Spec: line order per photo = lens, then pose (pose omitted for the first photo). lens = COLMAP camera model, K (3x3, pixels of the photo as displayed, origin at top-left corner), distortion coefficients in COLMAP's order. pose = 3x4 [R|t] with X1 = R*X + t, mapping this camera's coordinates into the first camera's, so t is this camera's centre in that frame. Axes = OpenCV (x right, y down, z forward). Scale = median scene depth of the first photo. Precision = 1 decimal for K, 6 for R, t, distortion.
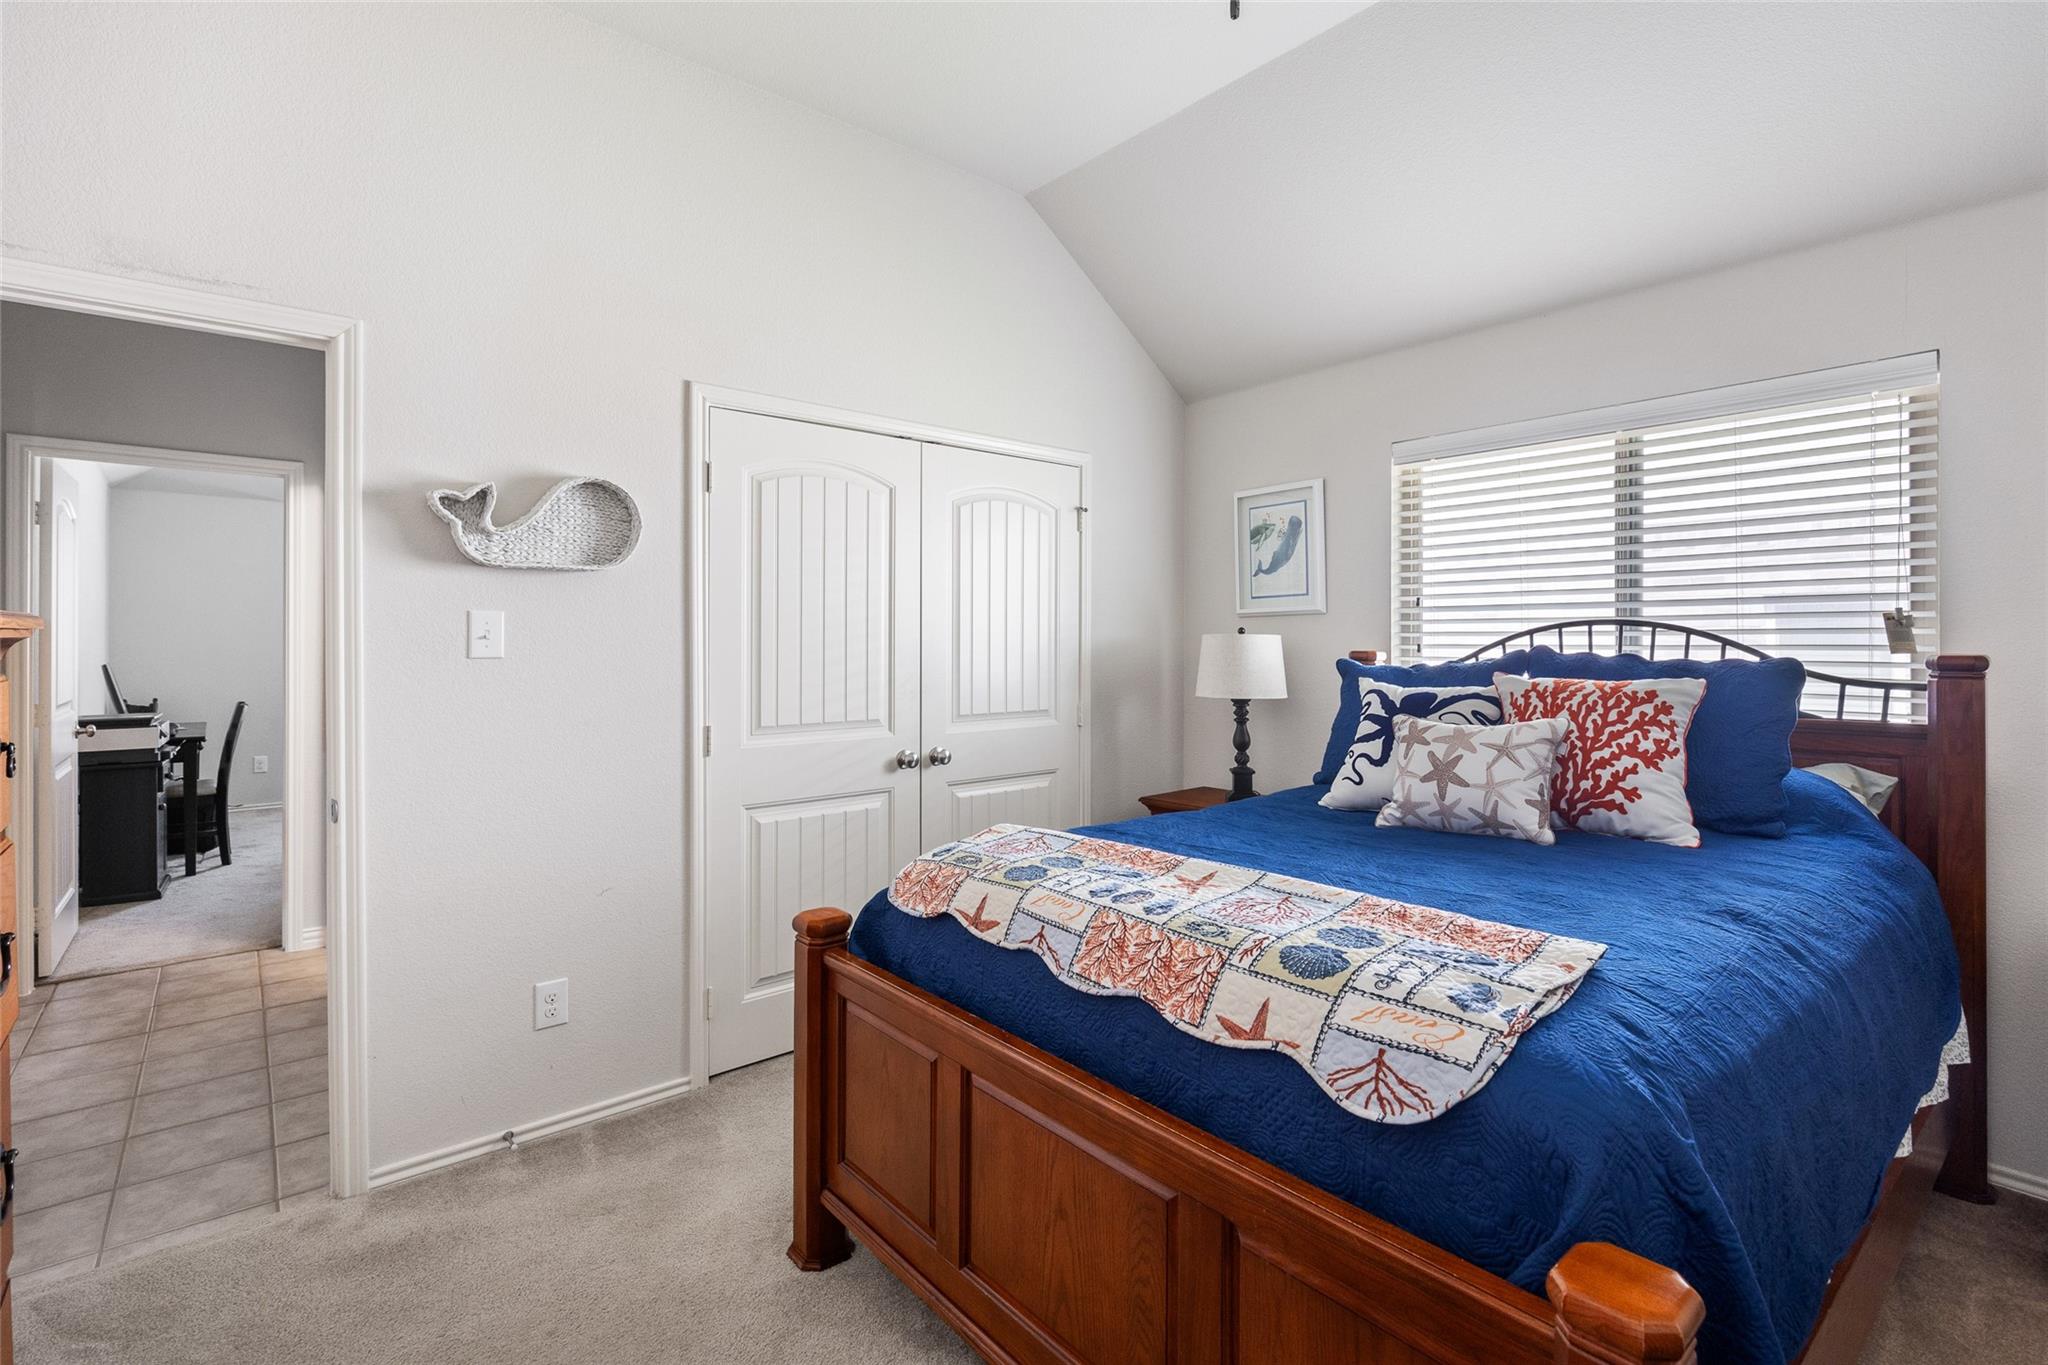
lens RADIAL K [[967.6, 0, 1075.0], [0, 967.6, 658.1], [0, 0, 1]] dist [-0.001447, -0.000053]
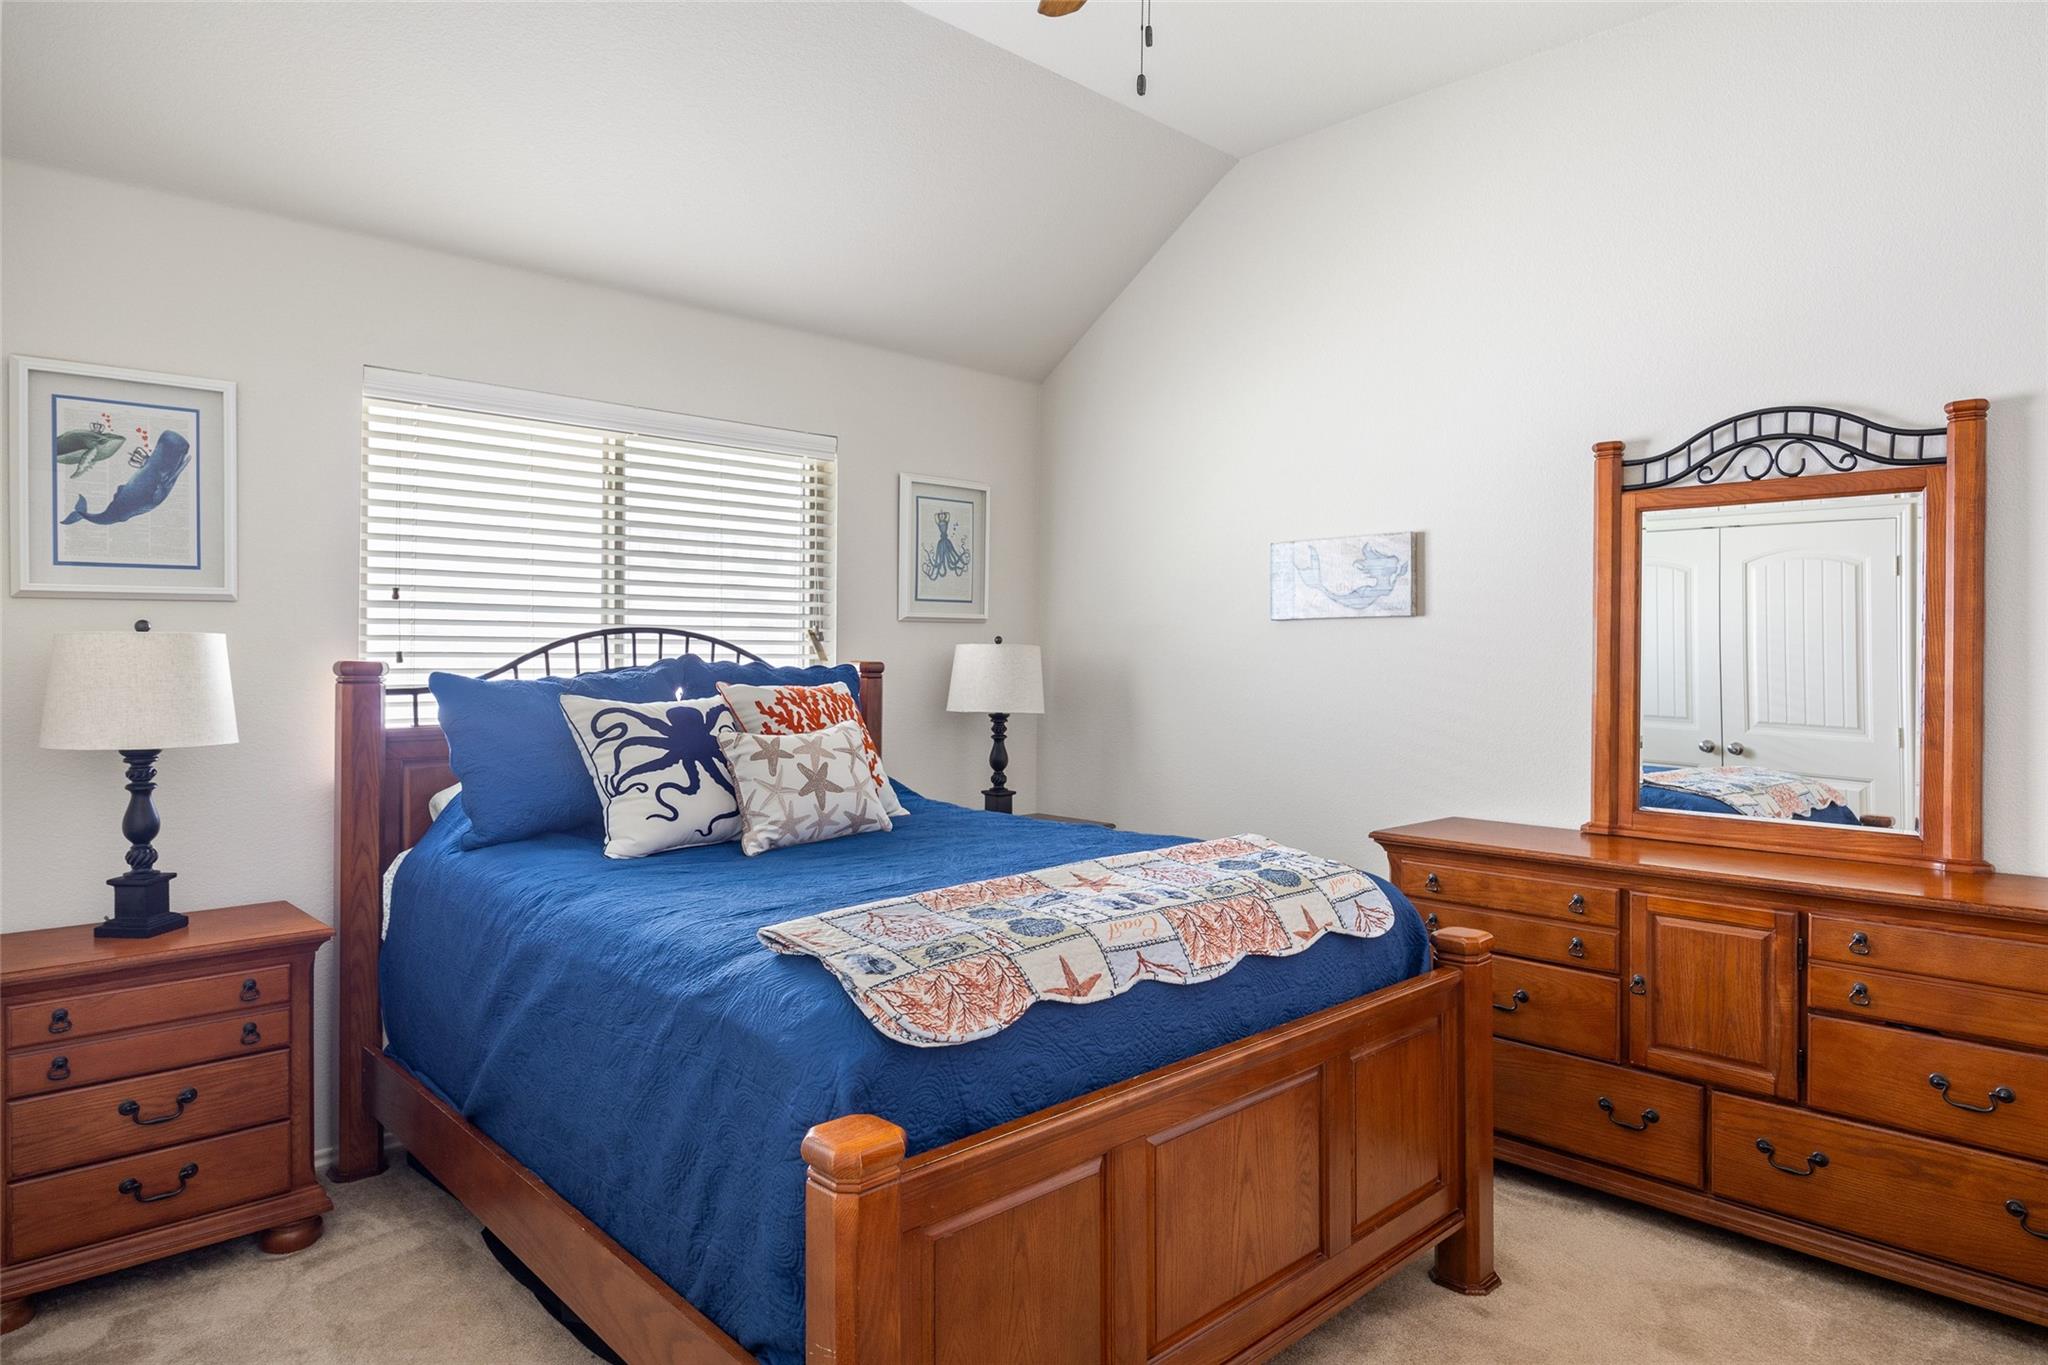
lens RADIAL K [[1223.5, 0, 1030.0], [0, 1223.5, 652.9], [0, 0, 1]] dist [0.036983, -0.000228]
pose [[-0.055009, -0.001859, 0.998484, -0.864100], [0.007398, 0.999970, 0.002270, -0.016721], [-0.998458, 0.007512, -0.054994, 0.813494]]
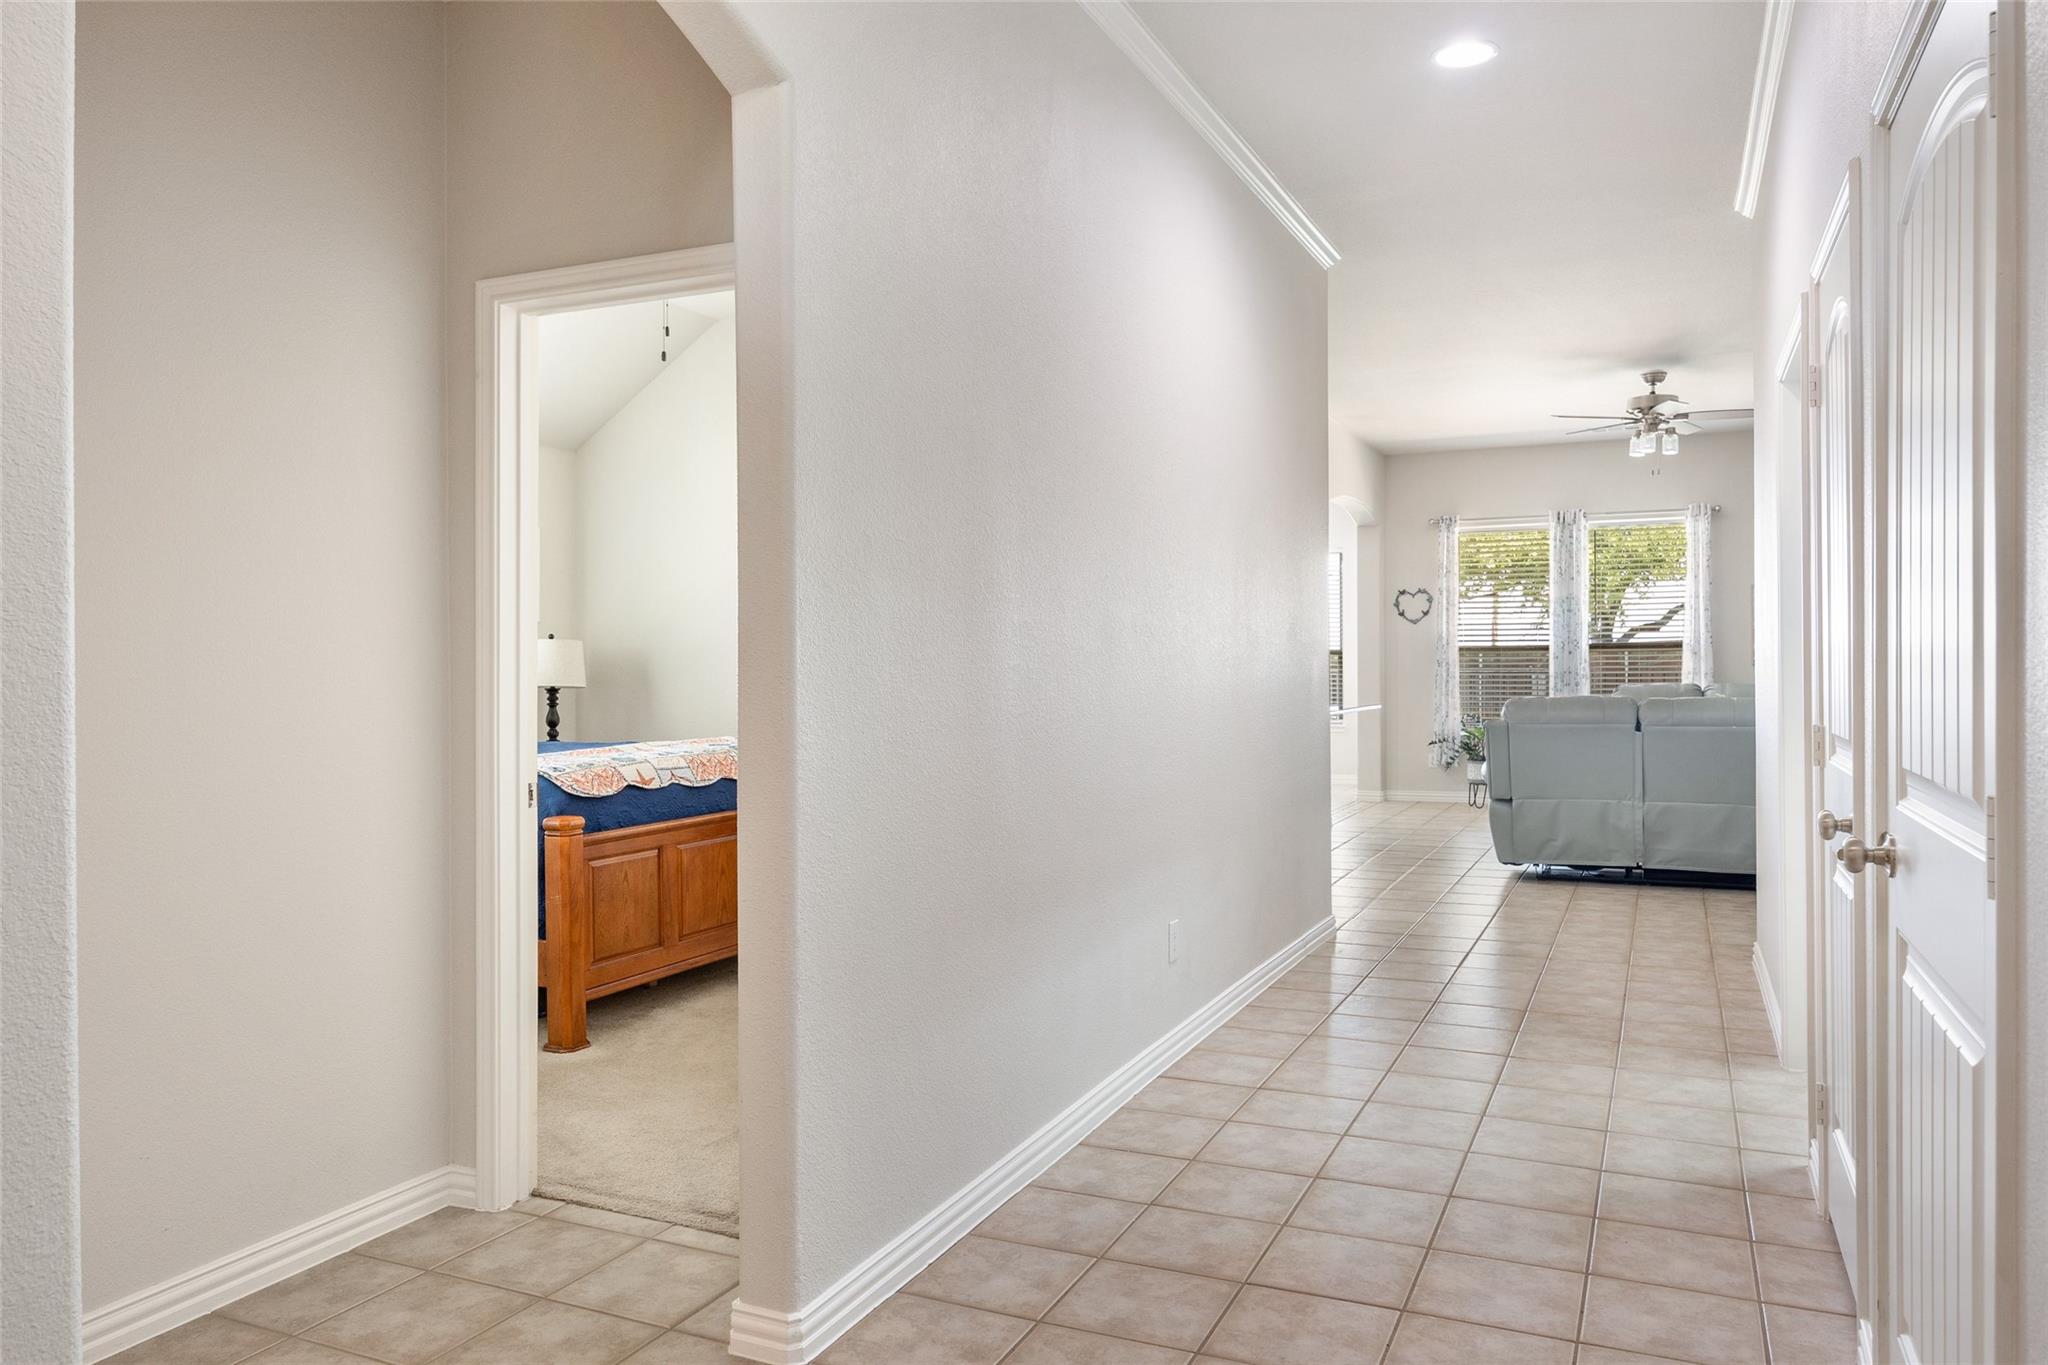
lens RADIAL K [[1375.5, 0, 1023.7], [0, 1375.5, 666.3], [0, 0, 1]] dist [-0.000830, -0.003189]
pose [[-0.415740, -0.001801, 0.909482, -2.133202], [0.018450, 0.999776, 0.010414, 0.022416], [-0.909296, 0.021110, -0.415613, 1.069559]]
